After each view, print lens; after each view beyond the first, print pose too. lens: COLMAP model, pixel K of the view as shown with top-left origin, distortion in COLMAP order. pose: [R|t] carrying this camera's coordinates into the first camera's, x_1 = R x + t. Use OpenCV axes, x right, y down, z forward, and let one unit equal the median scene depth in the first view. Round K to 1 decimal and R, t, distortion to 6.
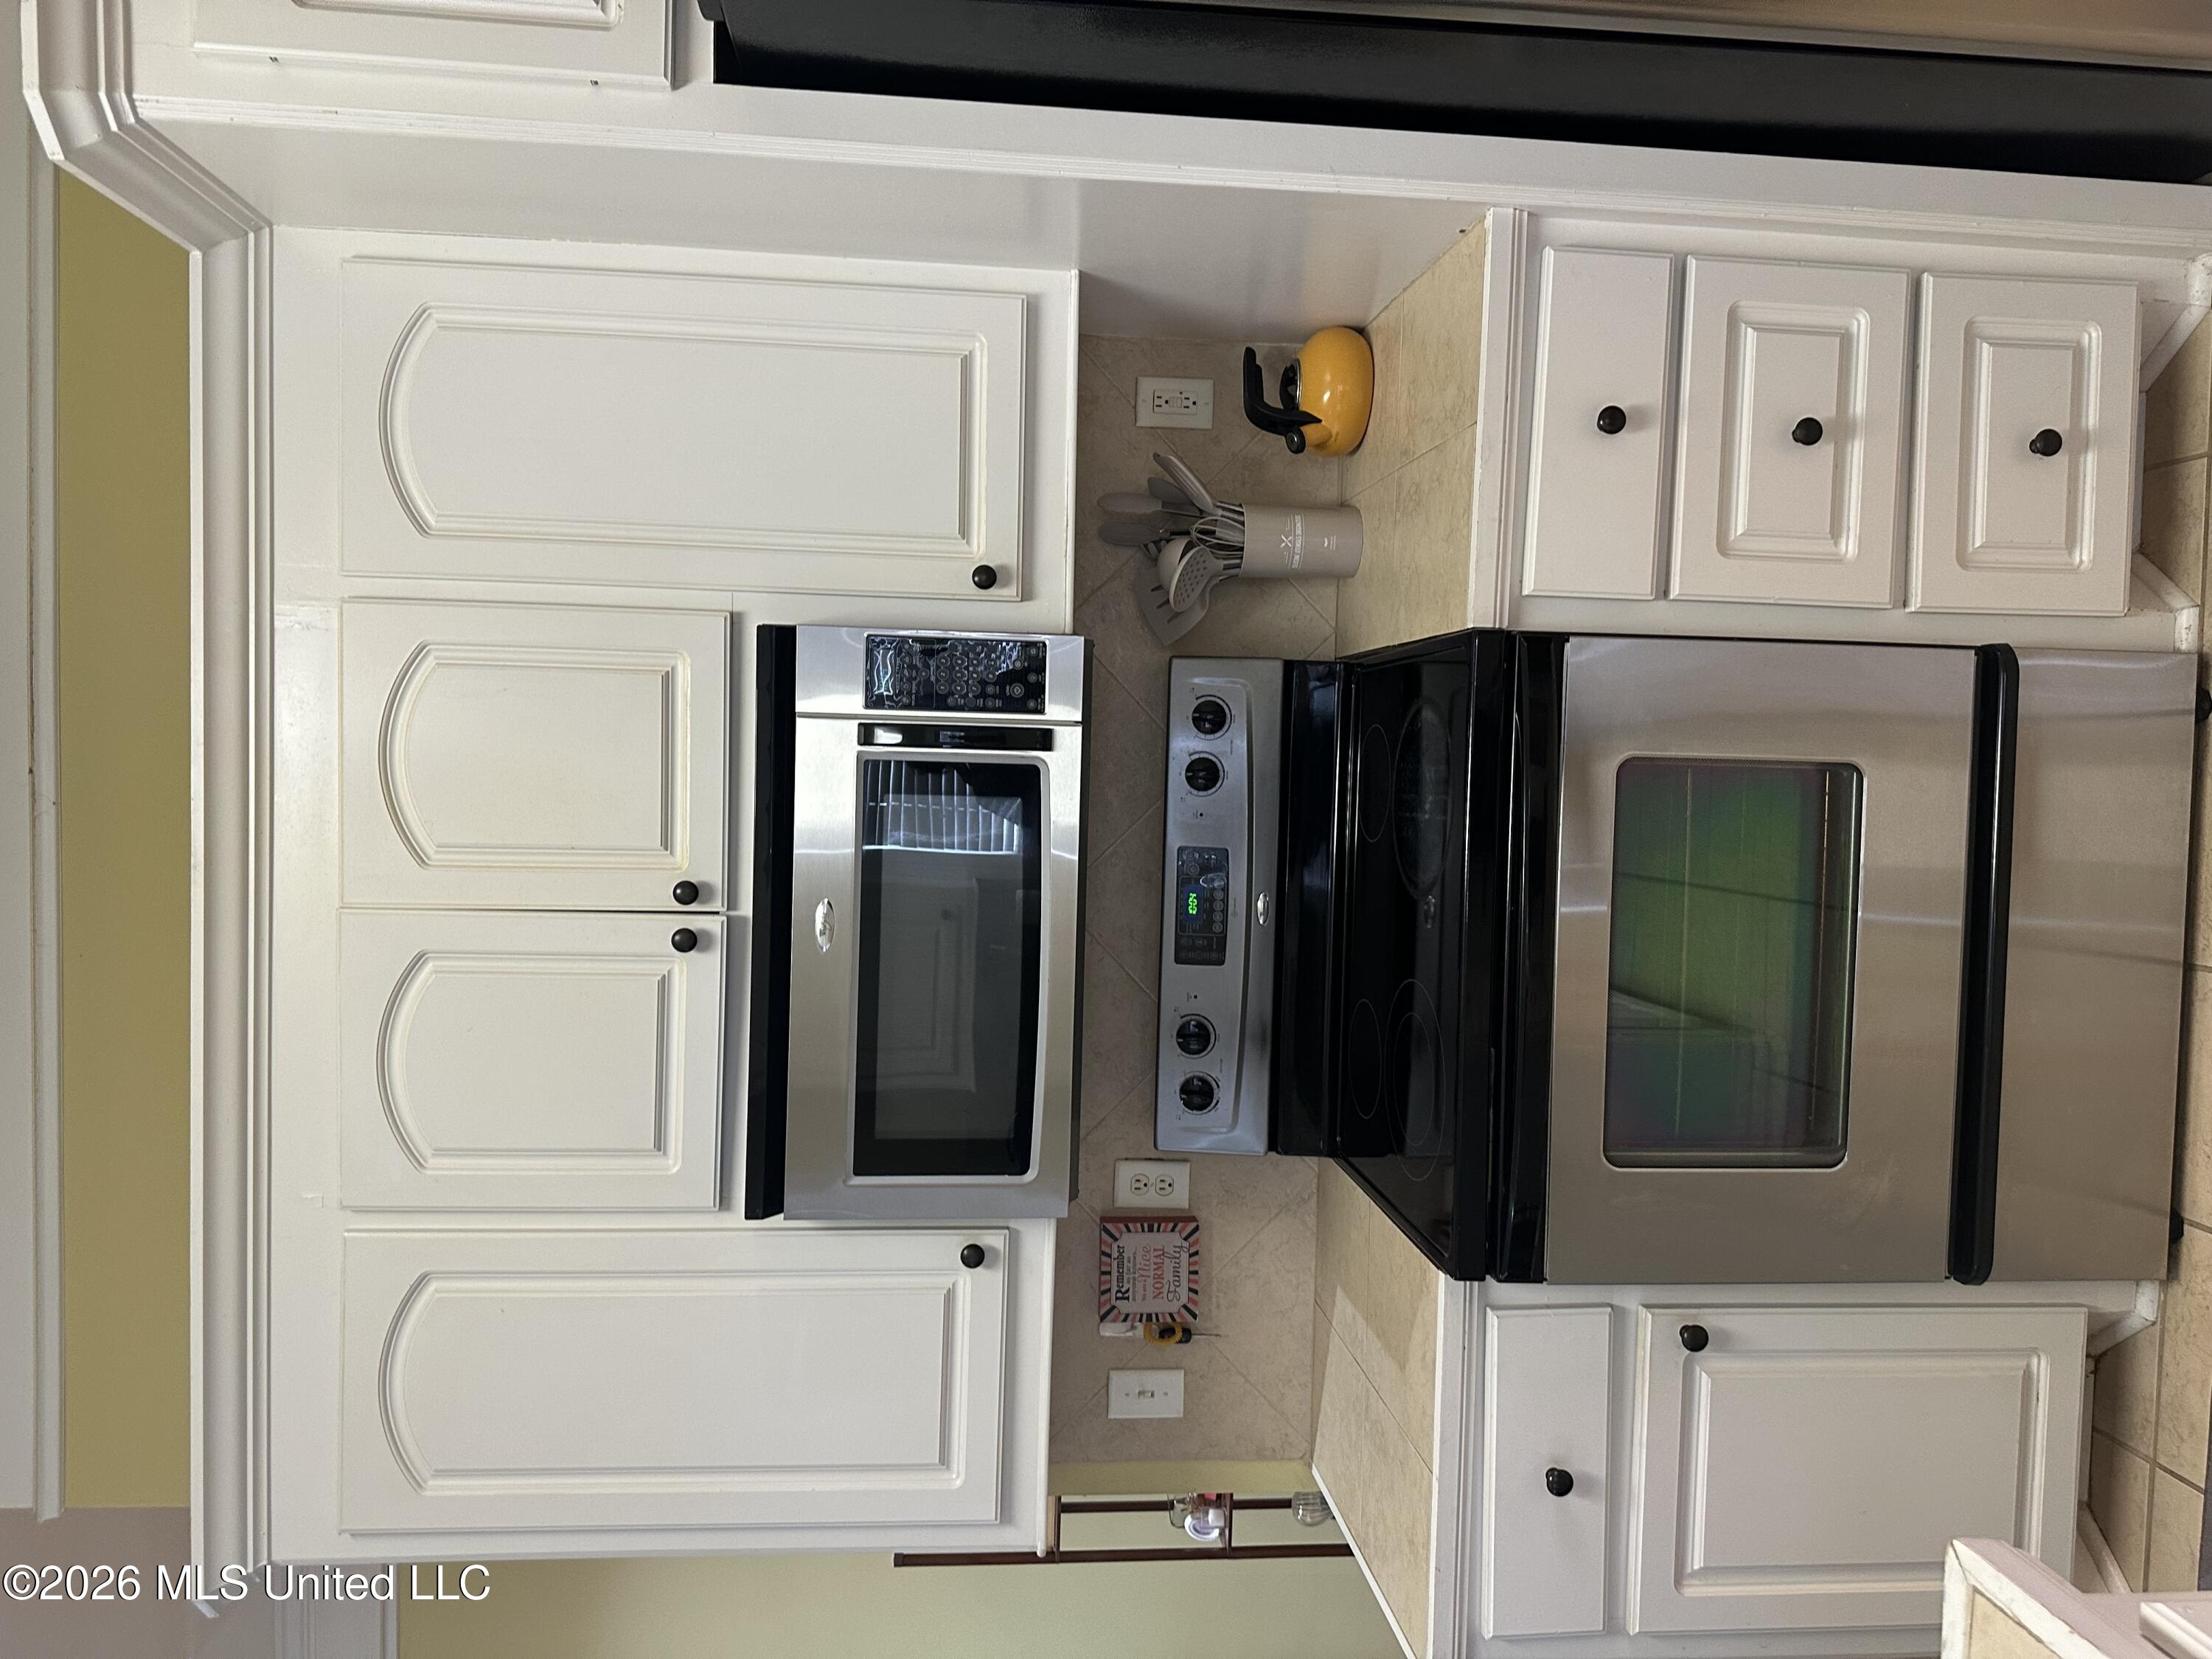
lens RADIAL K [[1584.5, 0, 1088.6], [0, 1584.5, 831.6], [0, 0, 1]] dist [0.040671, -0.067645]
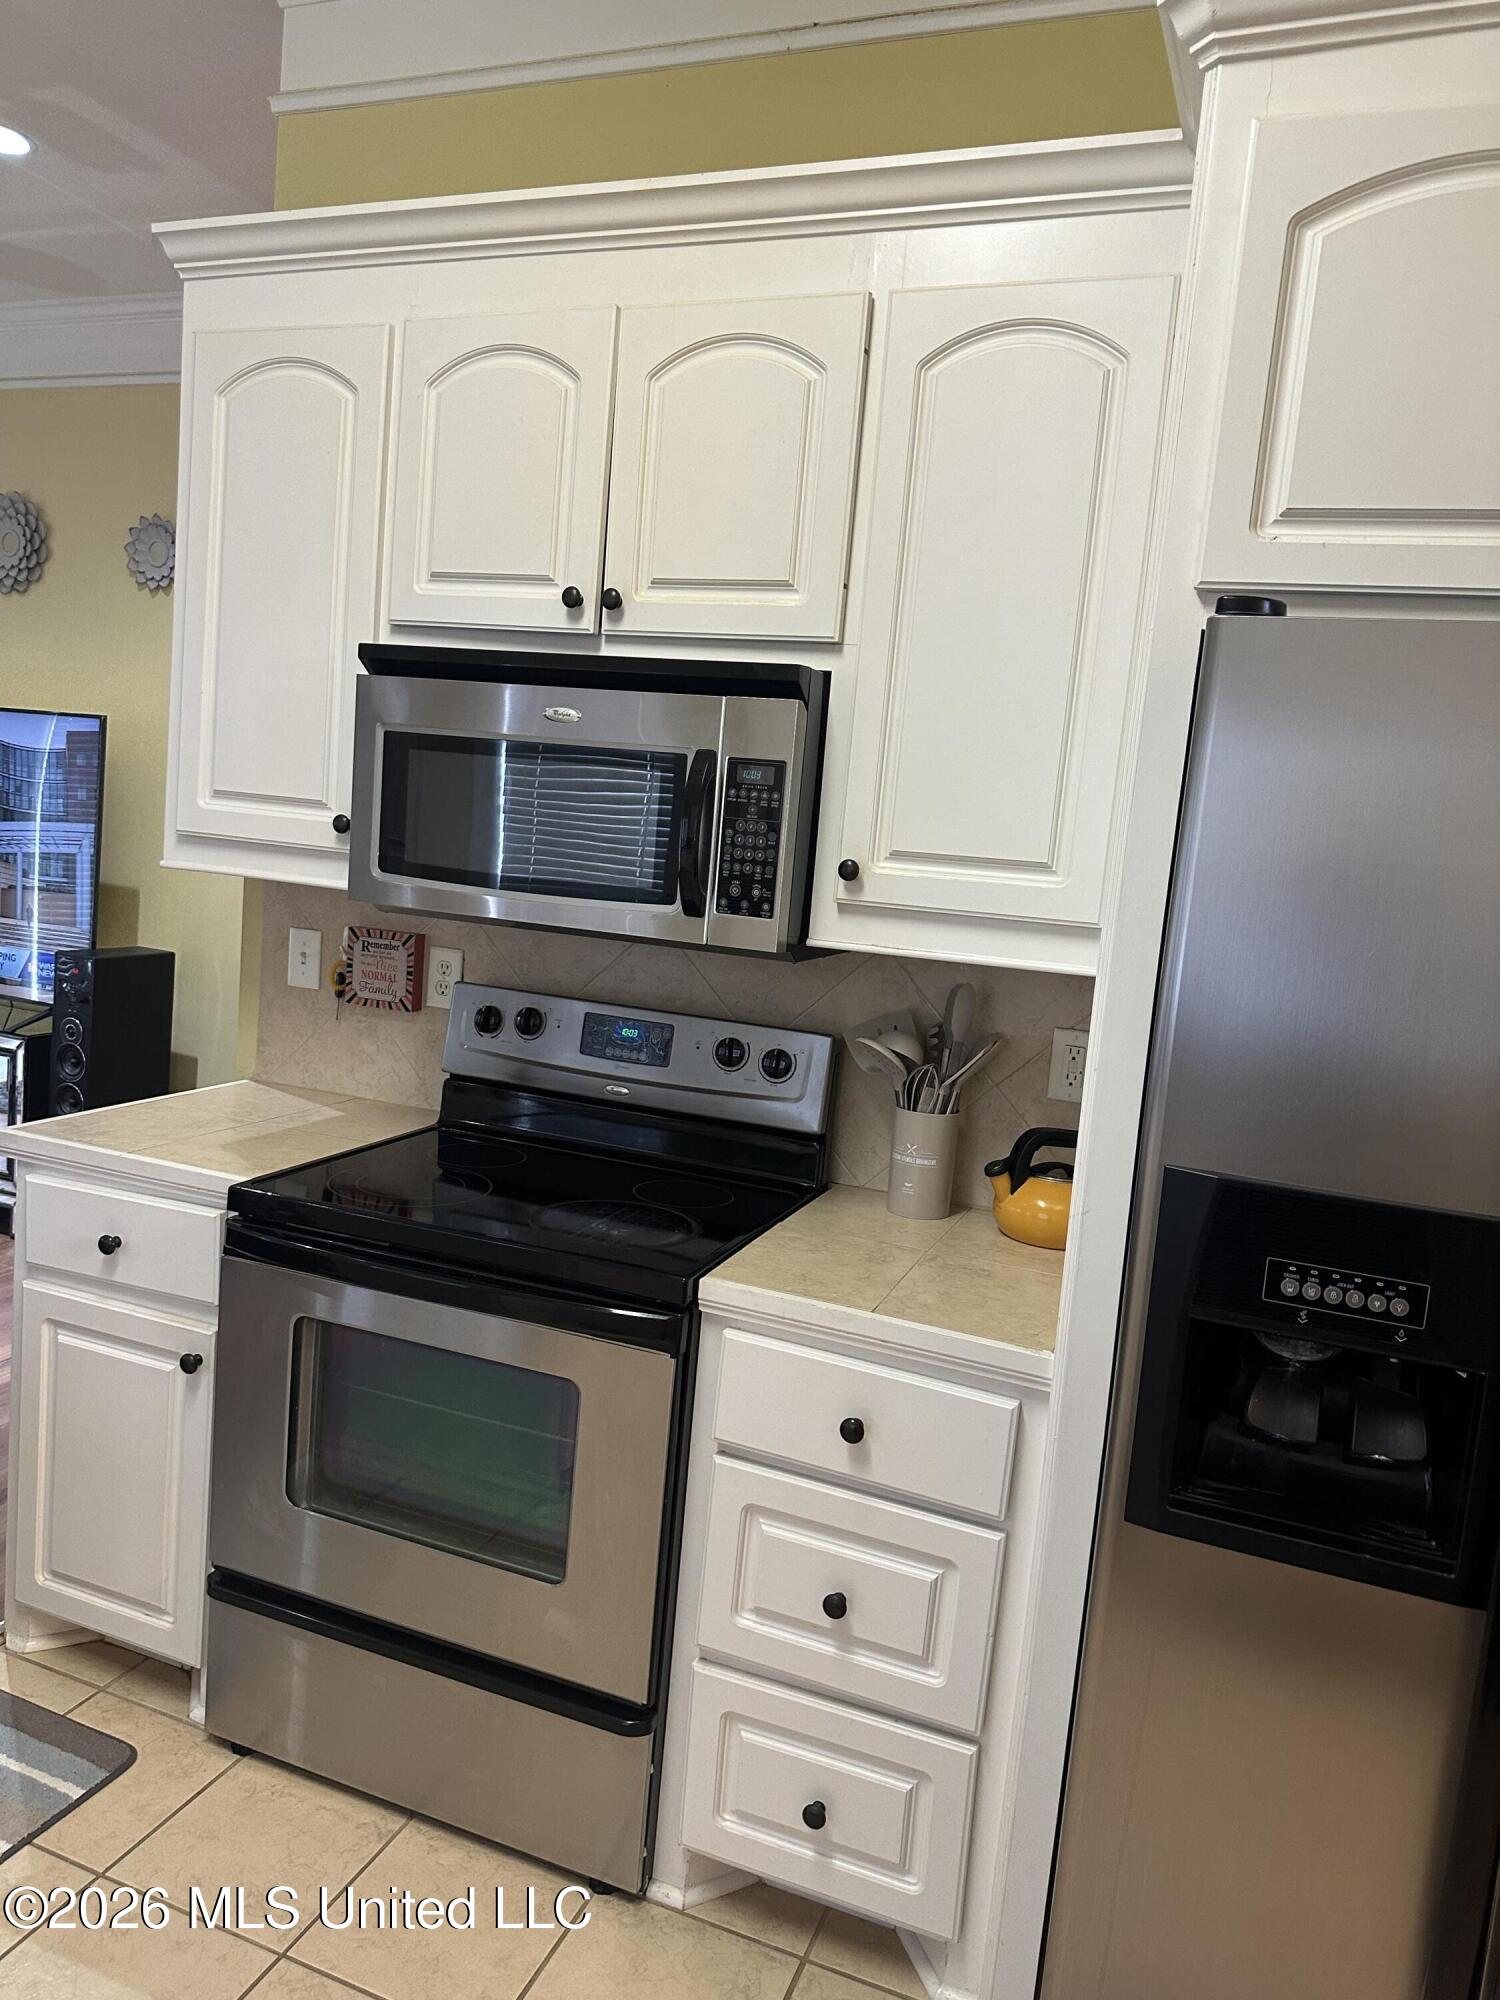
lens RADIAL K [[1440.1, 0, 772.0], [0, 1440.1, 1007.7], [0, 0, 1]] dist [0.077648, -0.140037]
pose [[-0.095000, 0.995068, 0.028541, 0.007587], [-0.942011, -0.099130, 0.320606, -0.459157], [0.321854, 0.003572, 0.946783, 0.015592]]
